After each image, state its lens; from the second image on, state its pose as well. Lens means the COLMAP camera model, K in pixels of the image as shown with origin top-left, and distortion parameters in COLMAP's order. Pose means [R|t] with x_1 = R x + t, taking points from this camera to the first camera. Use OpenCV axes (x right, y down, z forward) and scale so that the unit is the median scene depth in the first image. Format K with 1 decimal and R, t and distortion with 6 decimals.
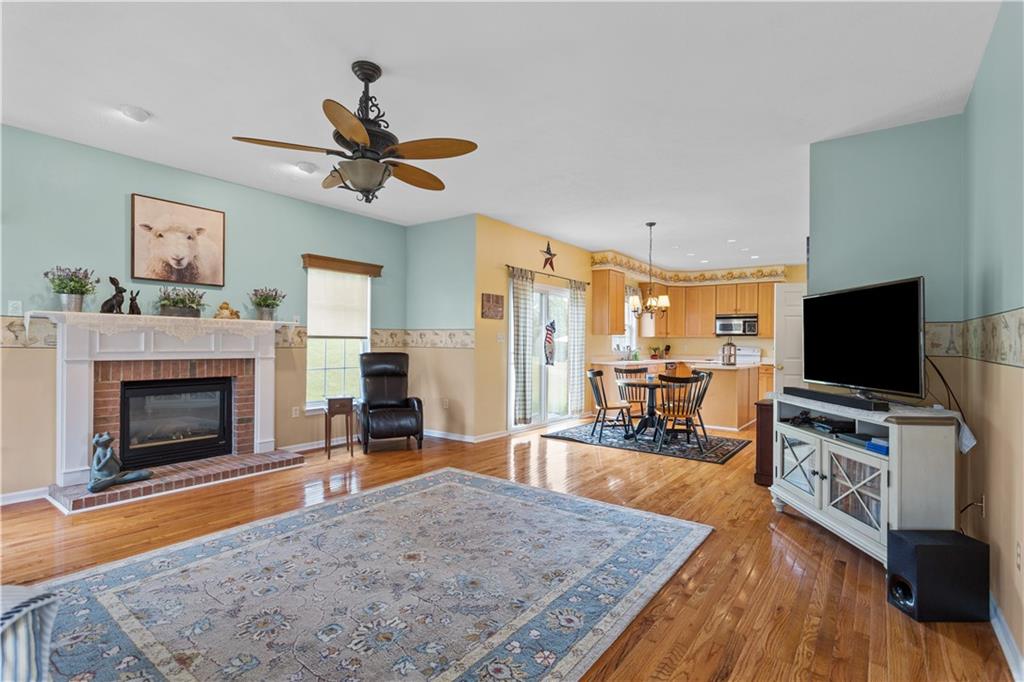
lens RADIAL K [[490.1, 0, 506.8], [0, 490.1, 339.7], [0, 0, 1]] dist [0.006690, 0.002463]
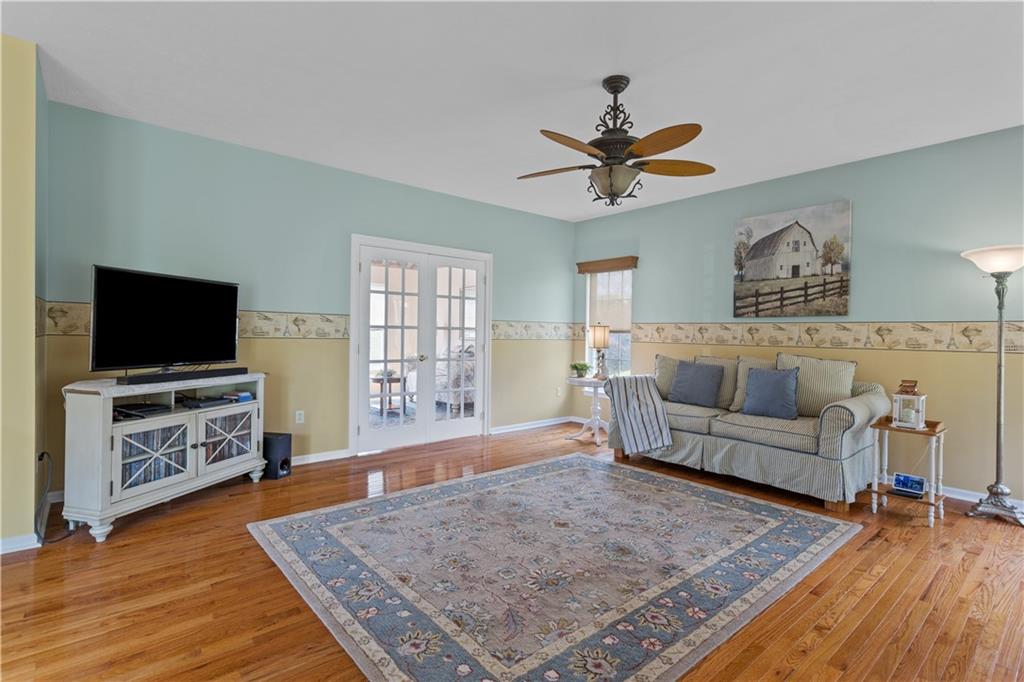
lens RADIAL K [[490.1, 0, 523.7], [0, 490.1, 337.7], [0, 0, 1]] dist [0.006690, 0.002463]
pose [[-0.983094, -0.026710, 0.181145, -0.189560], [-0.026862, 0.999638, 0.001614, 0.007501], [-0.181122, -0.003279, -0.983455, 1.341515]]
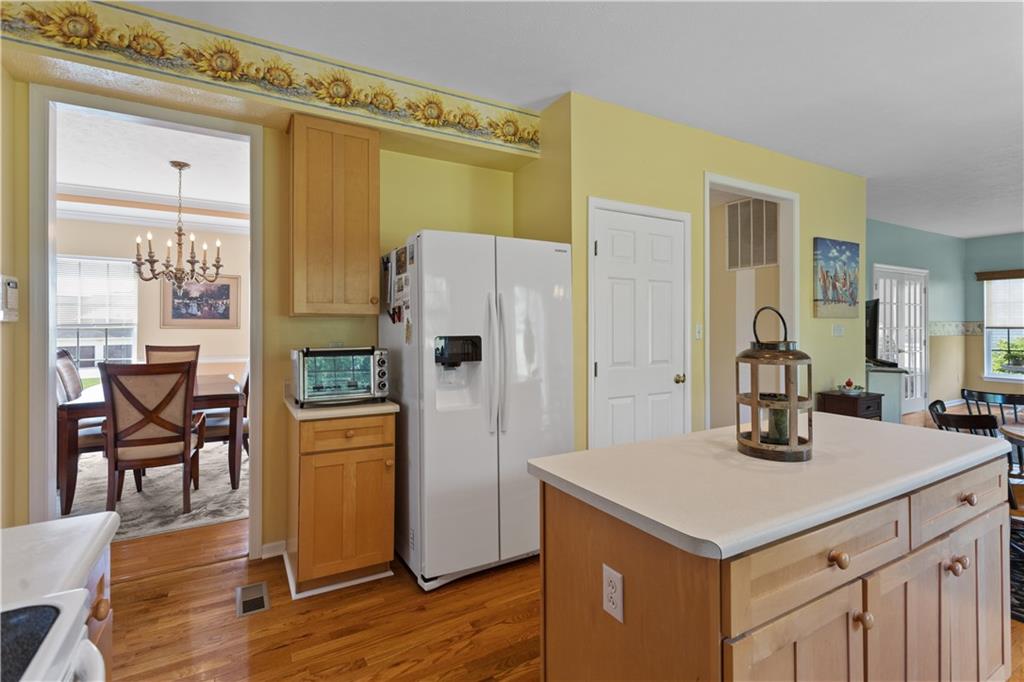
lens RADIAL K [[490.1, 0, 510.9], [0, 490.1, 319.2], [0, 0, 1]] dist [0.006690, 0.002463]
pose [[-0.930594, -0.007421, 0.365979, 0.880009], [-0.014302, 0.999768, -0.016094, 0.006573], [-0.365774, -0.020211, -0.930484, 2.197200]]
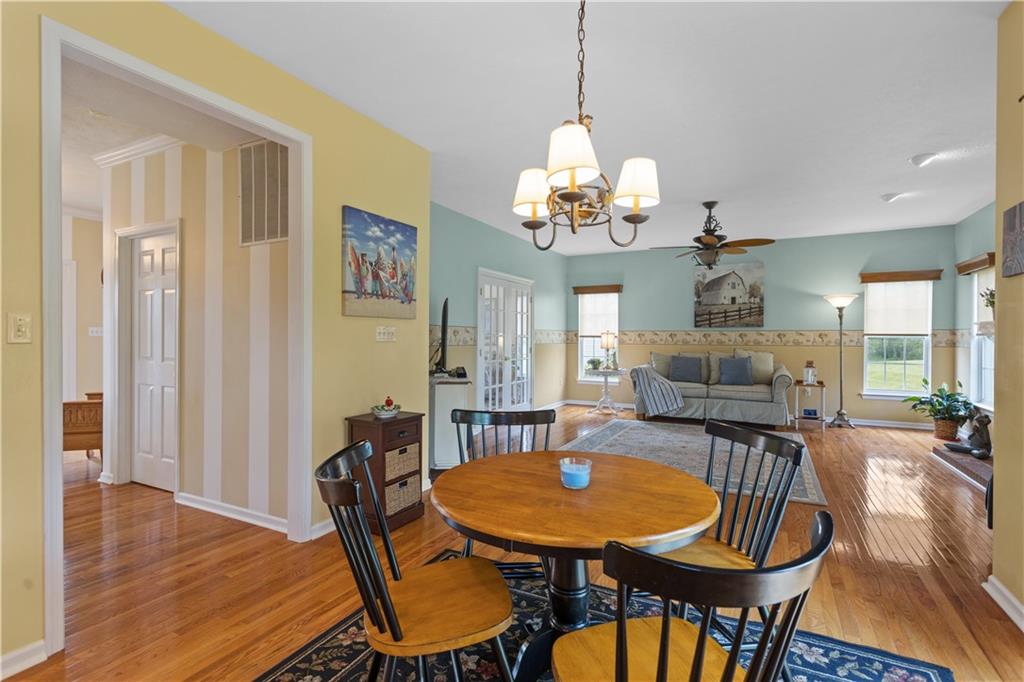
lens RADIAL K [[490.1, 0, 520.6], [0, 490.1, 340.1], [0, 0, 1]] dist [0.006690, 0.002463]
pose [[-0.980555, -0.012521, -0.195844, 0.547273], [-0.011128, 0.999904, -0.008211, 0.018041], [0.195928, -0.005873, -0.980601, 1.799465]]
